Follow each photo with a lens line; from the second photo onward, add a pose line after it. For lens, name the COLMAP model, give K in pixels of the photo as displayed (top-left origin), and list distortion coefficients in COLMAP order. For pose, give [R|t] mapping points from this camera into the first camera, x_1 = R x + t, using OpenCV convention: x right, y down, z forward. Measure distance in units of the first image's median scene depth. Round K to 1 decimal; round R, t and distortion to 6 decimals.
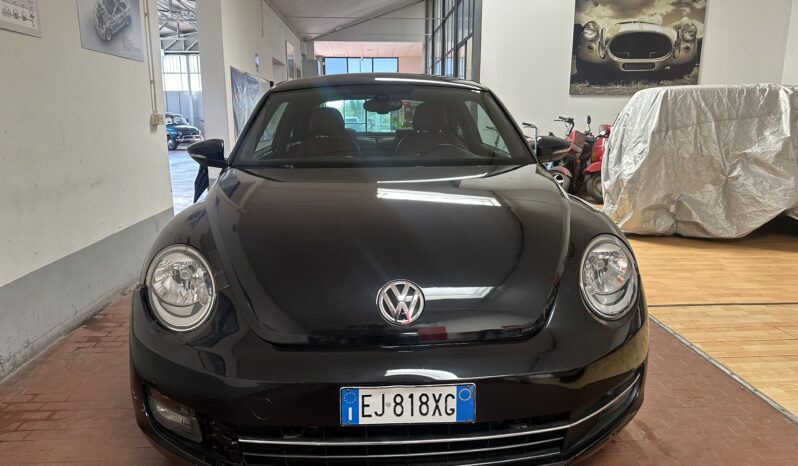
lens RADIAL K [[536.4, 0, 399.0], [0, 536.4, 233.0], [0, 0, 1]] dist [-0.000743, -0.033863]
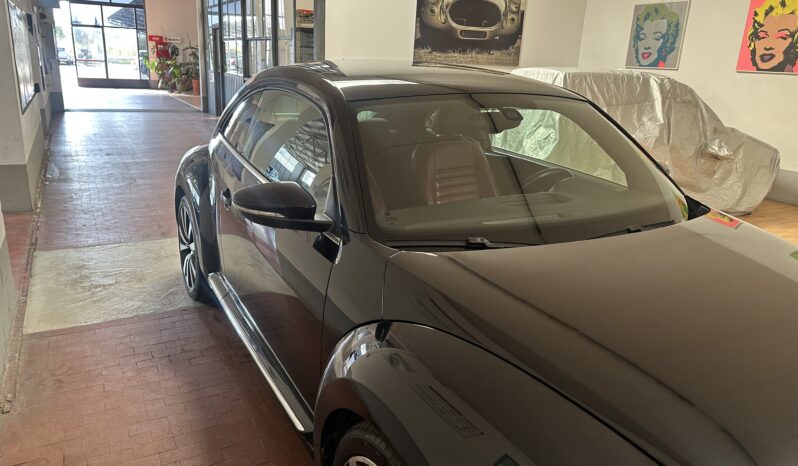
lens RADIAL K [[536.4, 0, 399.0], [0, 536.4, 233.0], [0, 0, 1]] dist [-0.000743, -0.033863]
pose [[0.883373, -0.097542, 0.458407, -0.167325], [0.050397, 0.992201, 0.114007, -0.067153], [-0.465952, -0.077609, 0.881400, 0.160528]]
